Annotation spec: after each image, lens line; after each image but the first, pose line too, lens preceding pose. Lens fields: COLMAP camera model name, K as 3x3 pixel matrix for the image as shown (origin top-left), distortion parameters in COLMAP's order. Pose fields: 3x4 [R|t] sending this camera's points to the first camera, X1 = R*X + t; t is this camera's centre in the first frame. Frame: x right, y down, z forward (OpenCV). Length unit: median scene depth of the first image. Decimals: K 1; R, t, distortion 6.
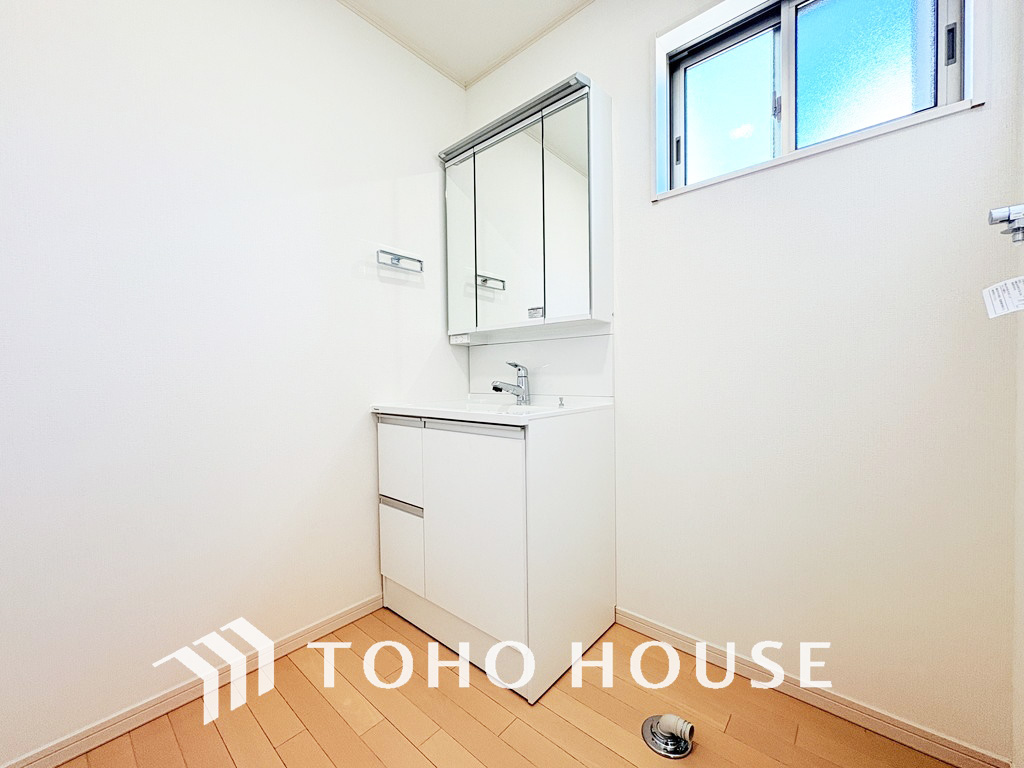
lens RADIAL K [[404.1, 0, 512.0], [0, 404.1, 384.0], [0, 0, 1]] dist [-0.001248, -0.000577]
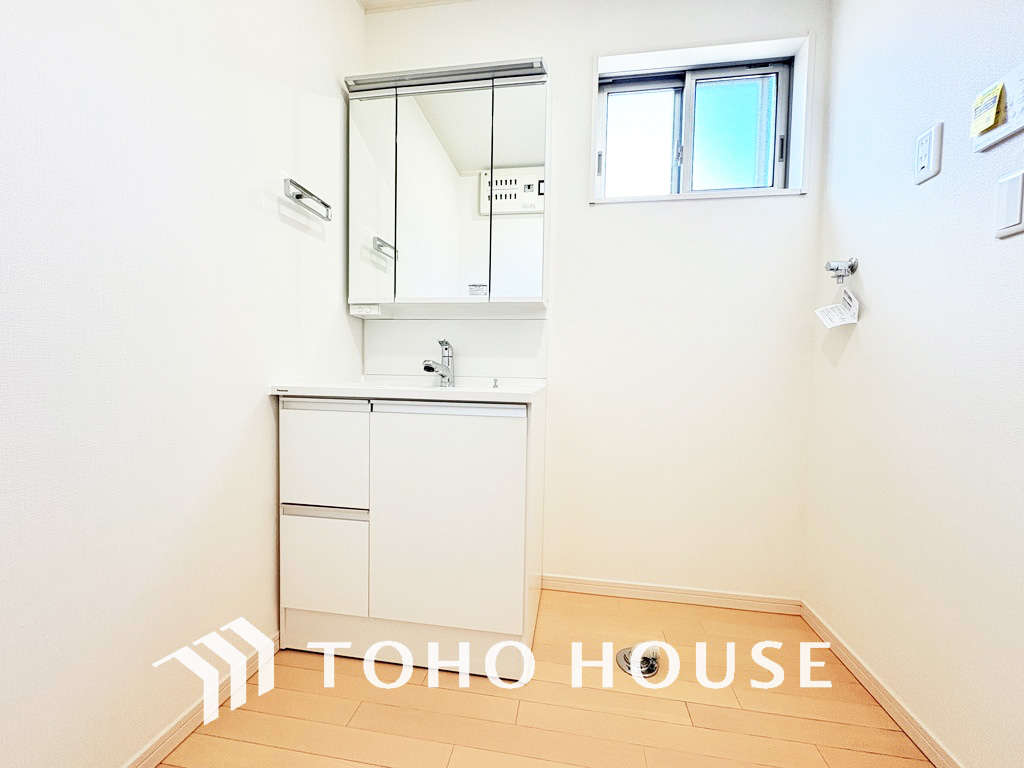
lens RADIAL K [[404.1, 0, 512.0], [0, 404.1, 384.0], [0, 0, 1]] dist [-0.001248, -0.000577]
pose [[0.850200, 0.008412, 0.526392, -0.363291], [-0.020027, 0.999665, 0.016372, 0.028847], [-0.526078, -0.024462, 0.850084, 0.133419]]
